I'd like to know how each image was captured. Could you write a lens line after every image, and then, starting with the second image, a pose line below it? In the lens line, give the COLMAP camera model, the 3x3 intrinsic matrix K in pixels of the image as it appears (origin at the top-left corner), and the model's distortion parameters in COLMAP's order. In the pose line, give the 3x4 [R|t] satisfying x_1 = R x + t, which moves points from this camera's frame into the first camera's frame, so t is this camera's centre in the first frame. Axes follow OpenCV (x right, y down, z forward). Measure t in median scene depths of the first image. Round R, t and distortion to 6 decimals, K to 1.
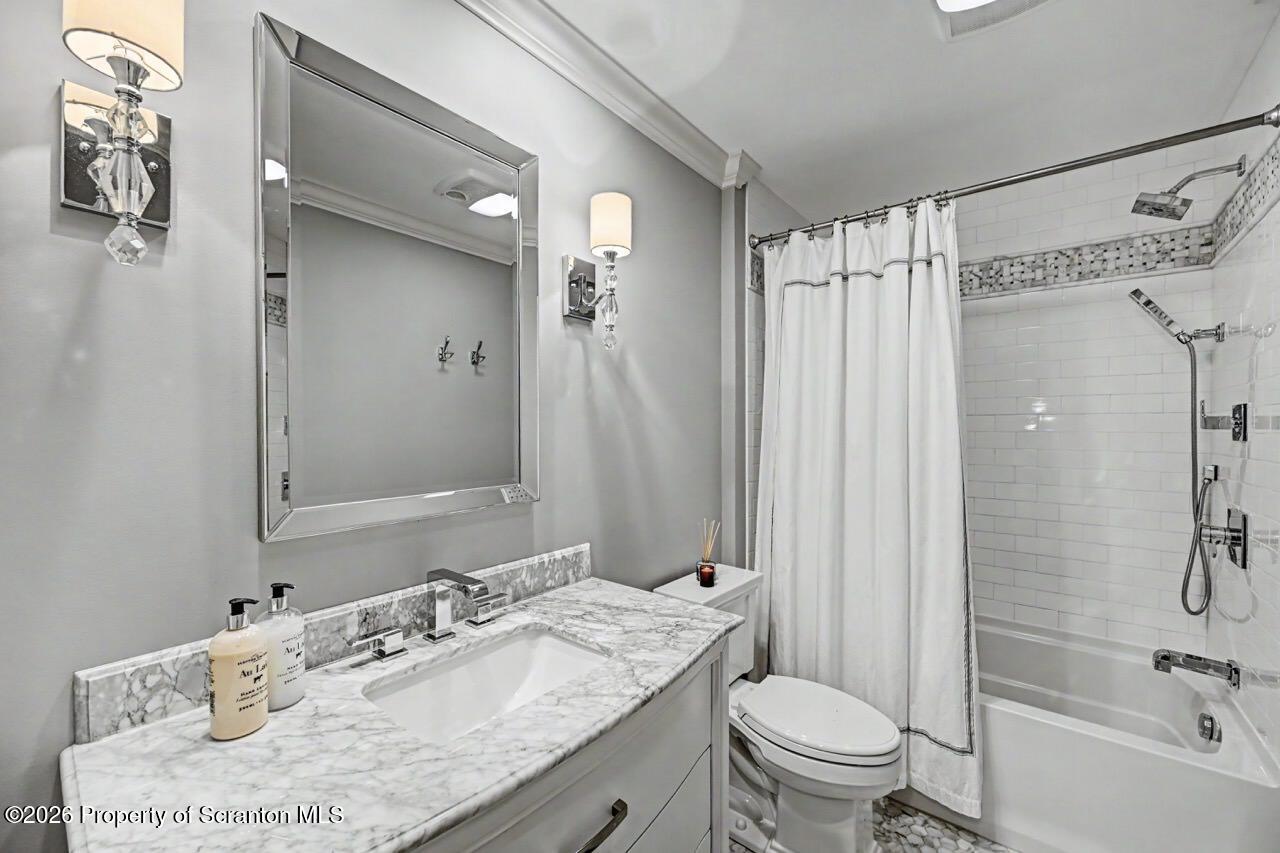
lens RADIAL K [[506.2, 0, 637.6], [0, 506.2, 429.0], [0, 0, 1]] dist [-0.000119, 0.000345]
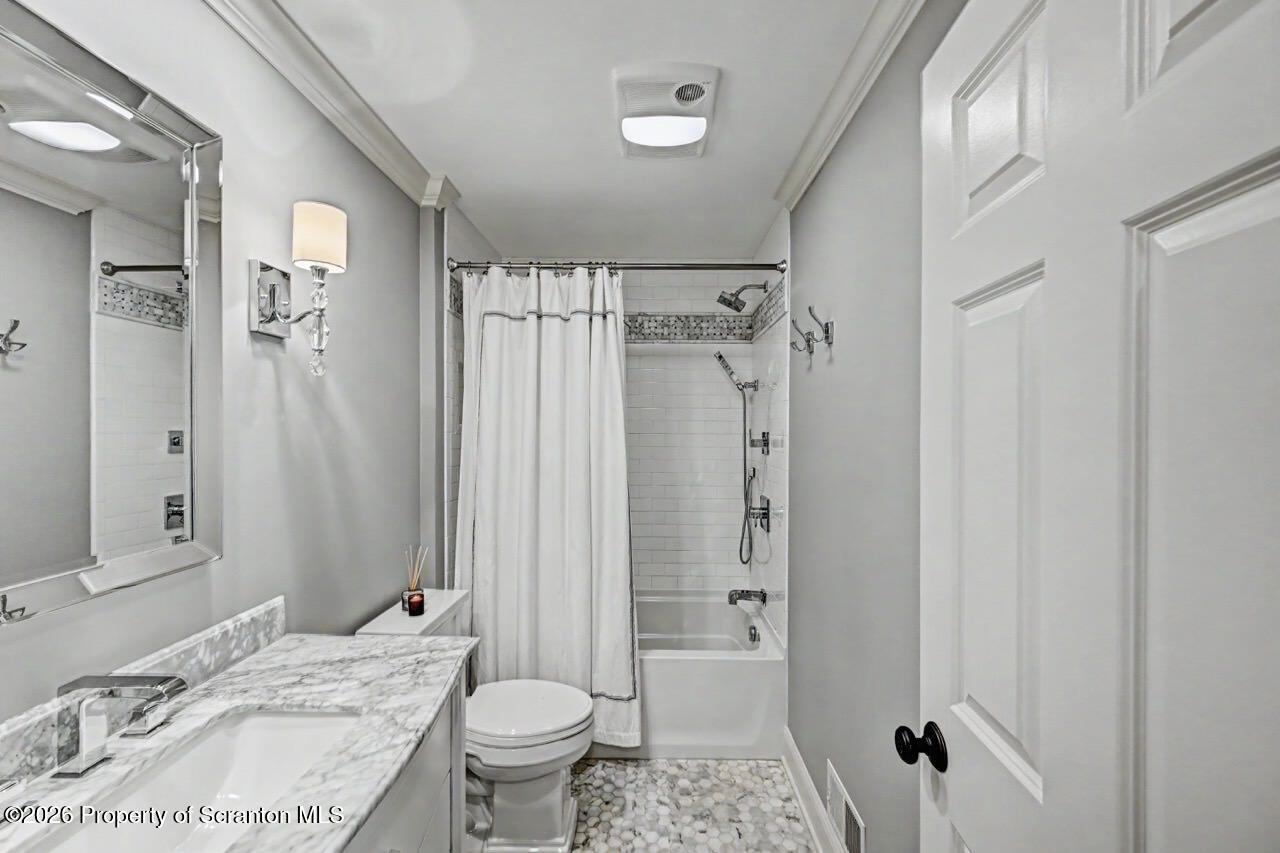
lens RADIAL K [[506.2, 0, 637.6], [0, 506.2, 429.0], [0, 0, 1]] dist [-0.000119, 0.000345]
pose [[0.794550, 0.001136, 0.607197, -0.125925], [0.002156, 0.999987, -0.004692, -0.047543], [-0.607195, 0.005037, 0.794537, -0.046431]]
